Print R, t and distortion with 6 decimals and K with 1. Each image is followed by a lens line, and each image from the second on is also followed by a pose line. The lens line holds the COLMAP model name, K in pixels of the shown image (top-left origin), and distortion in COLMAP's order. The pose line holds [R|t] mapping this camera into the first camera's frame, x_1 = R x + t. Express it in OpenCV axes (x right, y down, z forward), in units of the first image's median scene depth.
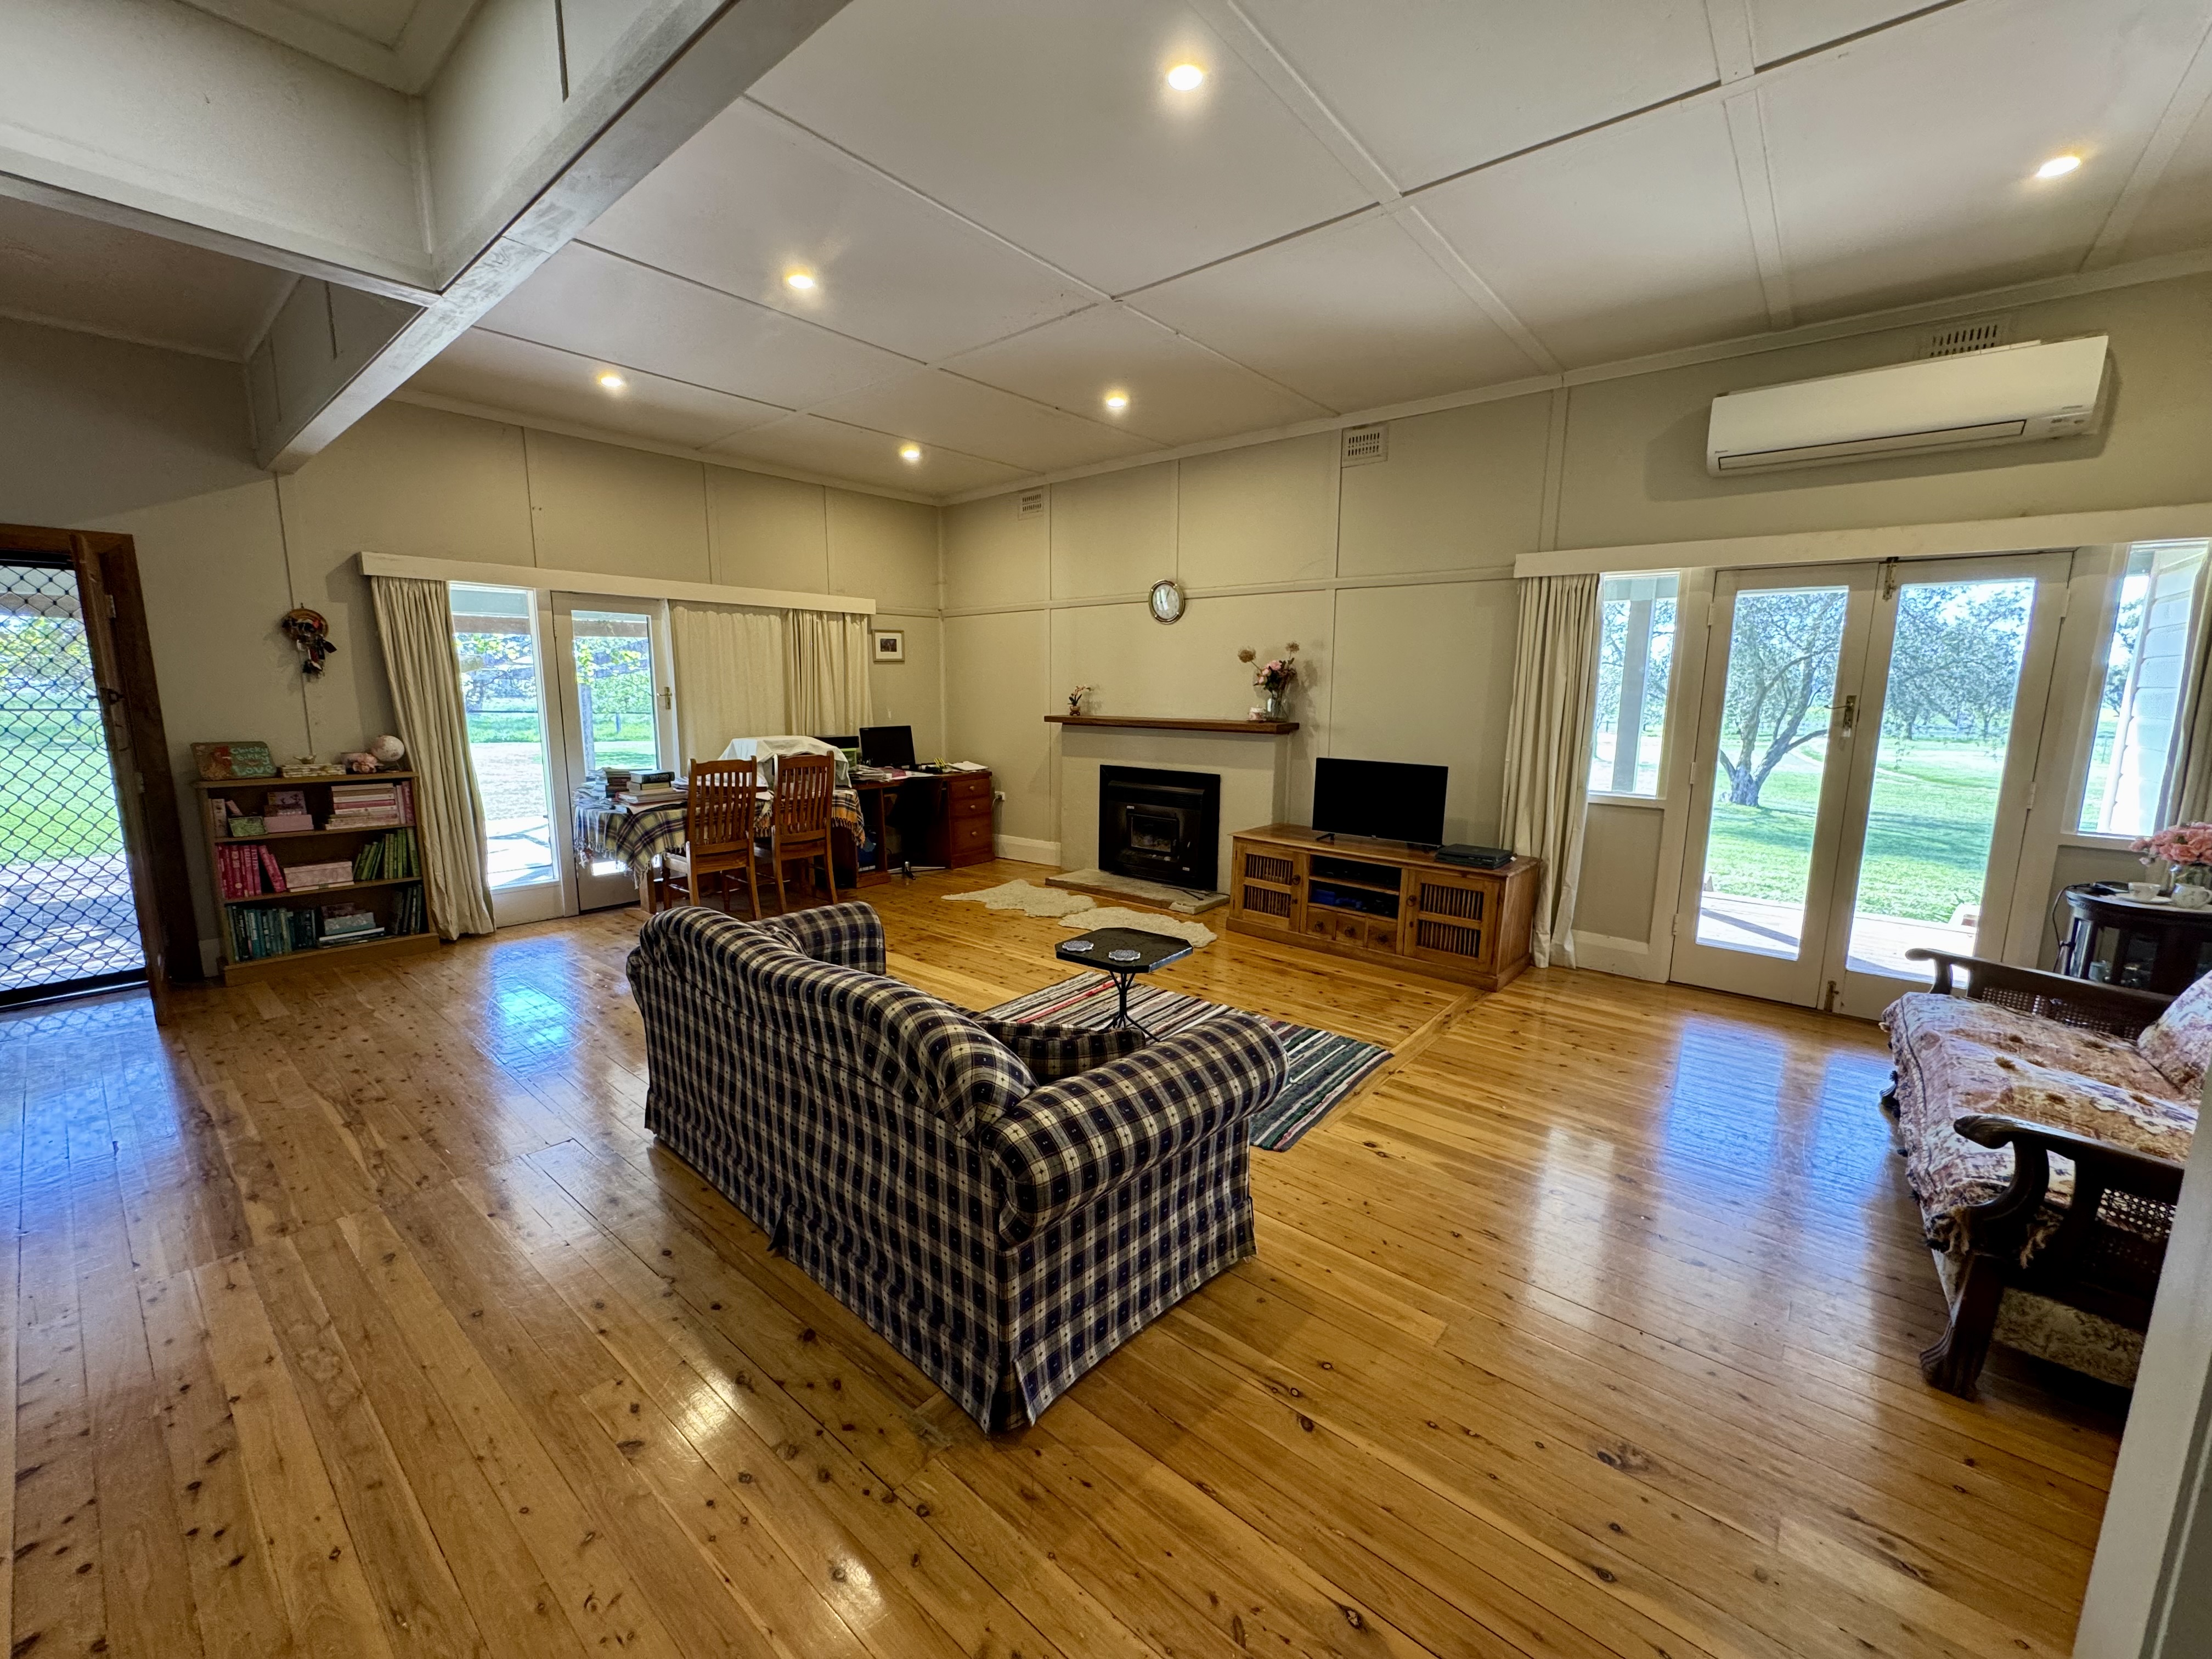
lens RADIAL K [[875.8, 0, 1098.9], [0, 875.8, 829.5], [0, 0, 1]] dist [-0.002049, 0.000909]
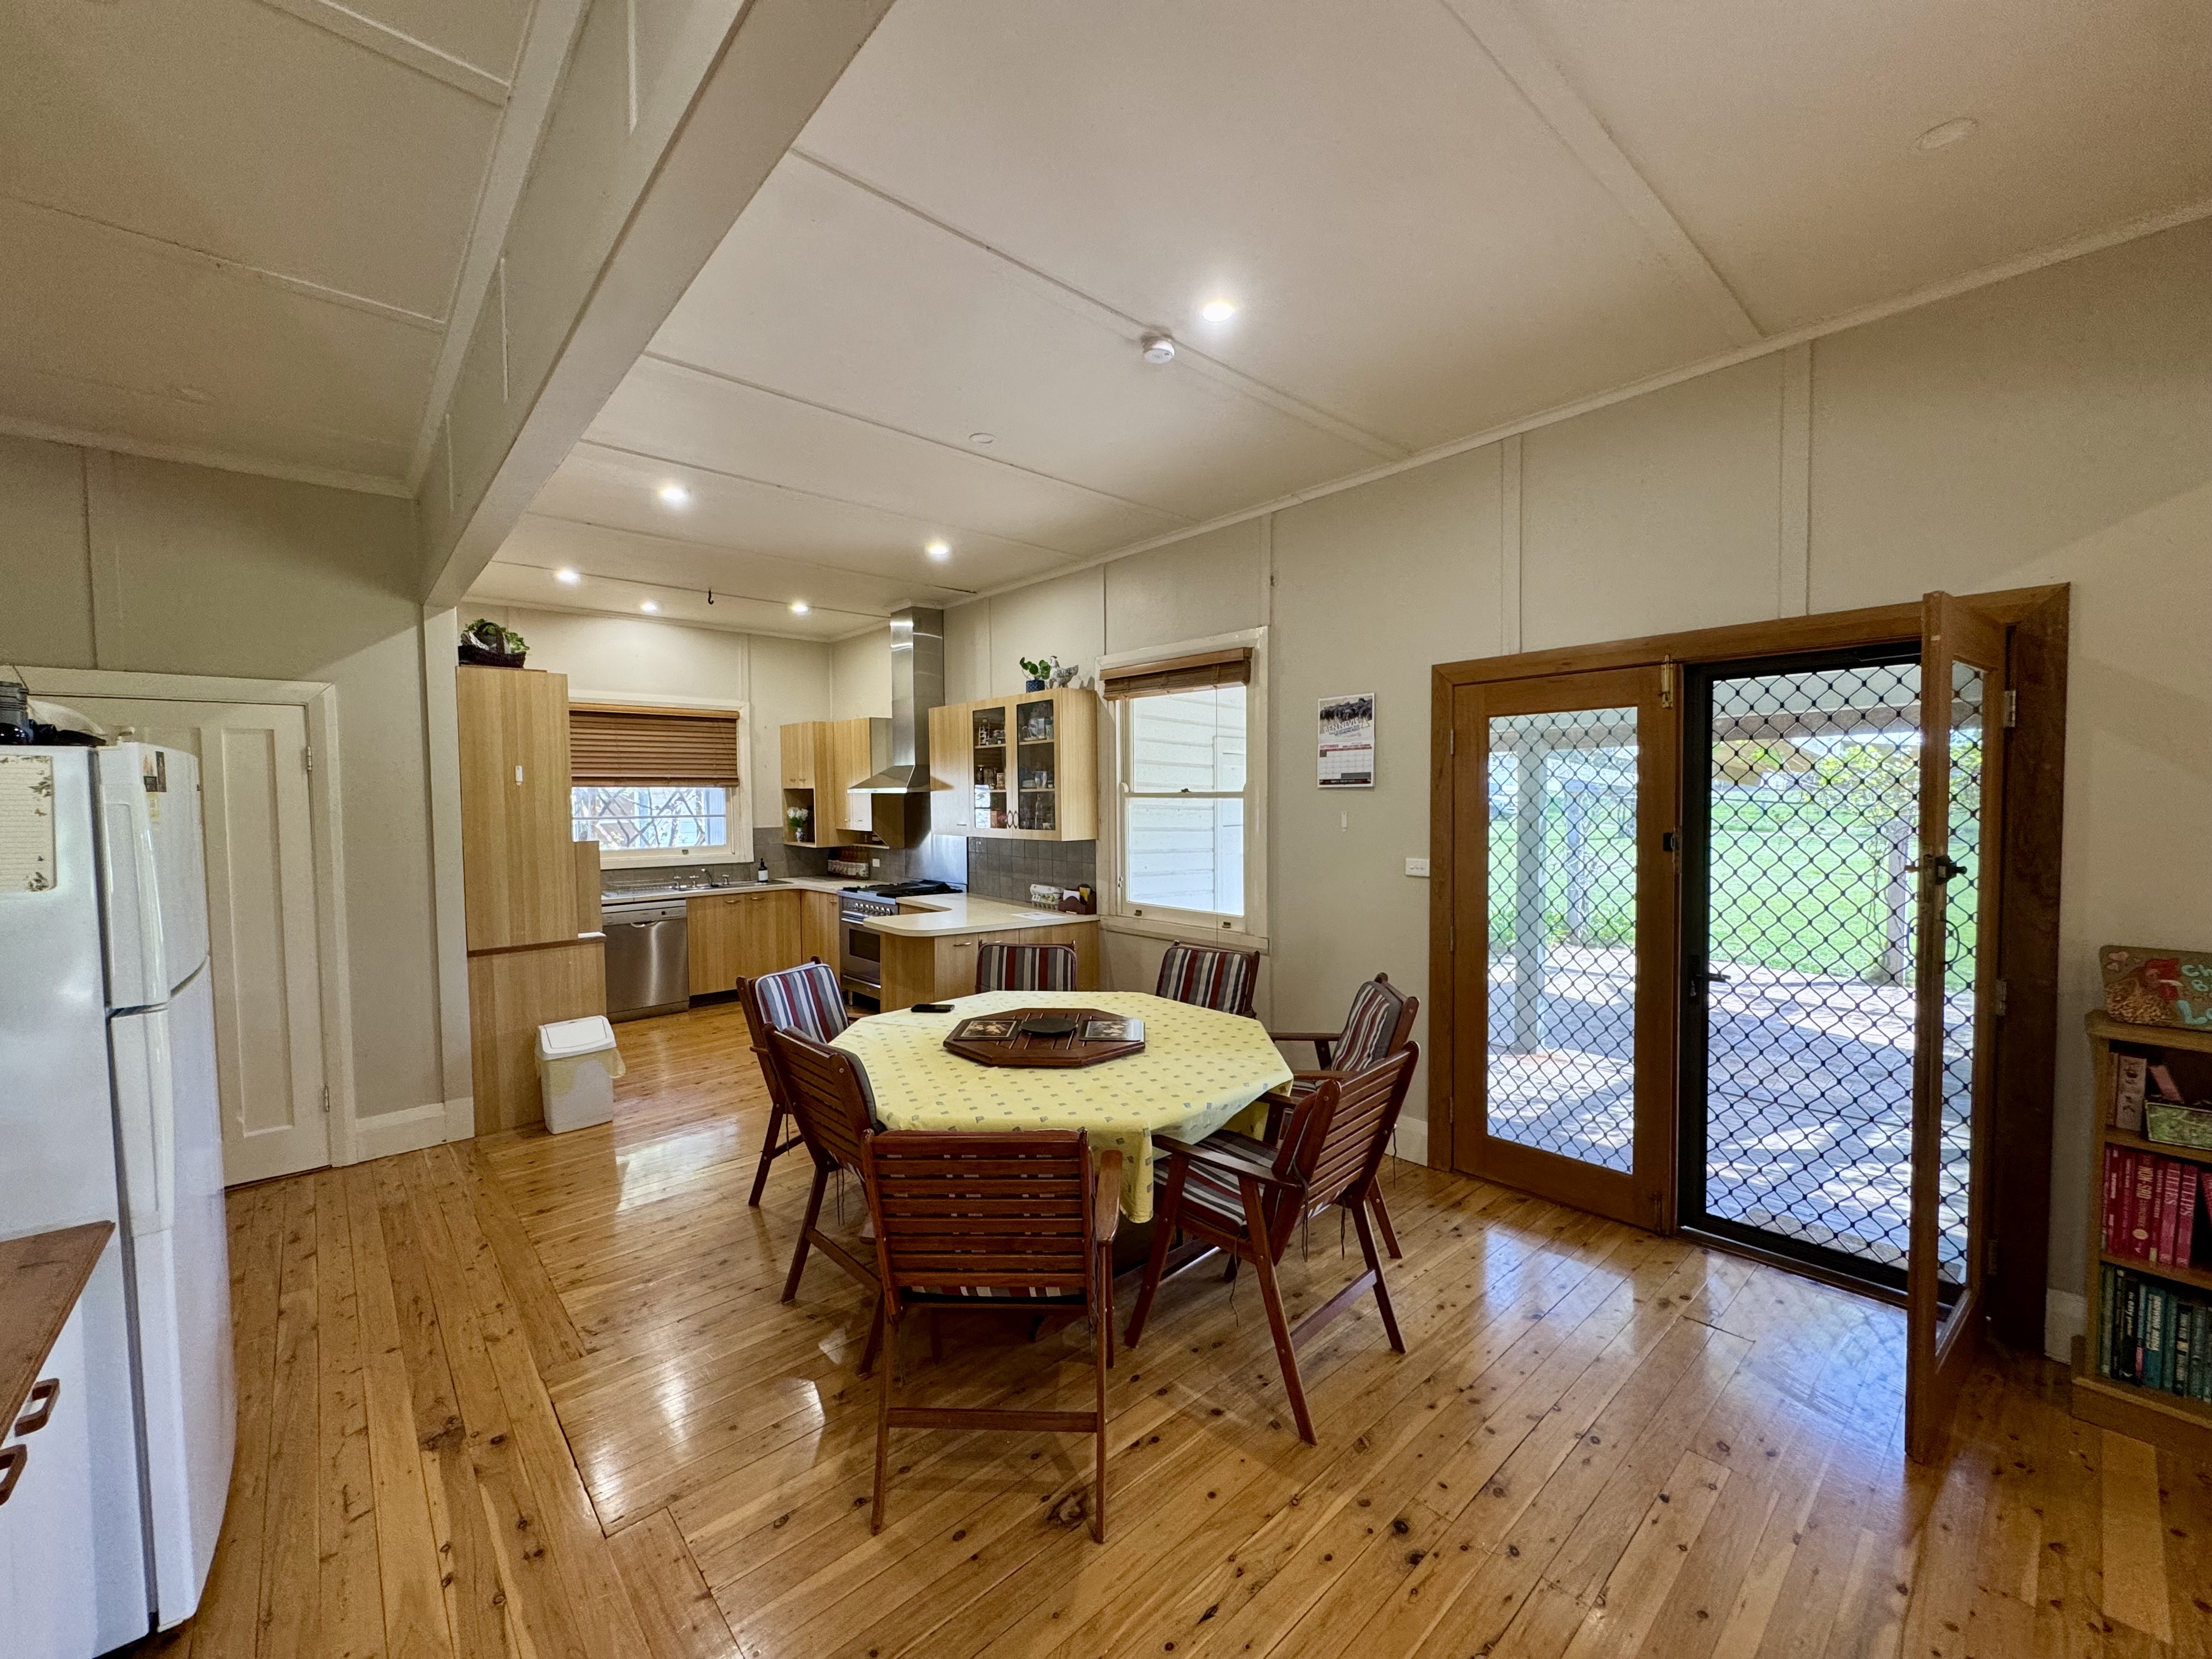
lens RADIAL K [[875.8, 0, 1100.6], [0, 875.8, 825.8], [0, 0, 1]] dist [-0.002049, 0.000909]
pose [[-0.132369, 0.044601, -0.990197, -0.532966], [-0.138767, 0.988315, 0.063066, -0.152985], [0.981439, 0.145755, -0.124633, 0.565468]]
